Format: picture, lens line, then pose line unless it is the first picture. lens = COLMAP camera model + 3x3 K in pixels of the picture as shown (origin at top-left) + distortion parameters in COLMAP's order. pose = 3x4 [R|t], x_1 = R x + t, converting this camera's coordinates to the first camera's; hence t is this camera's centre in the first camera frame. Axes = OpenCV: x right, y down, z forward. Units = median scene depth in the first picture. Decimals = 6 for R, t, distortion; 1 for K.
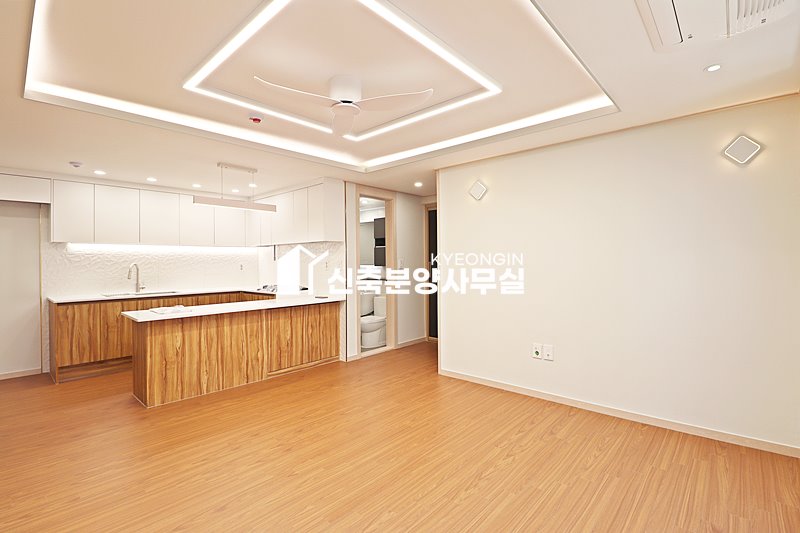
lens RADIAL K [[369.1, 0, 401.9], [0, 369.1, 260.8], [0, 0, 1]] dist [-0.010055, -0.000536]
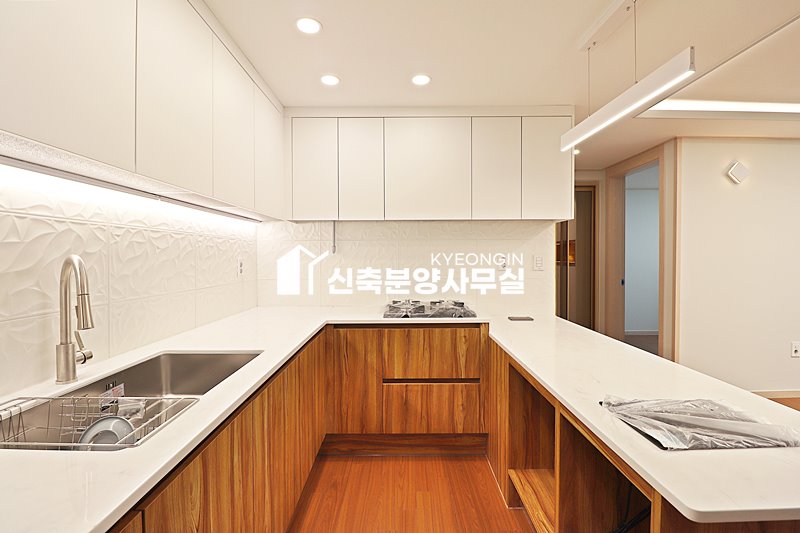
lens RADIAL K [[369.1, 0, 401.9], [0, 369.1, 260.8], [0, 0, 1]] dist [-0.010055, -0.000536]
pose [[0.739078, -0.001500, 0.673619, -0.947994], [-0.004686, 0.999962, 0.007368, 0.009029], [-0.673604, -0.008602, 0.739042, 0.911822]]
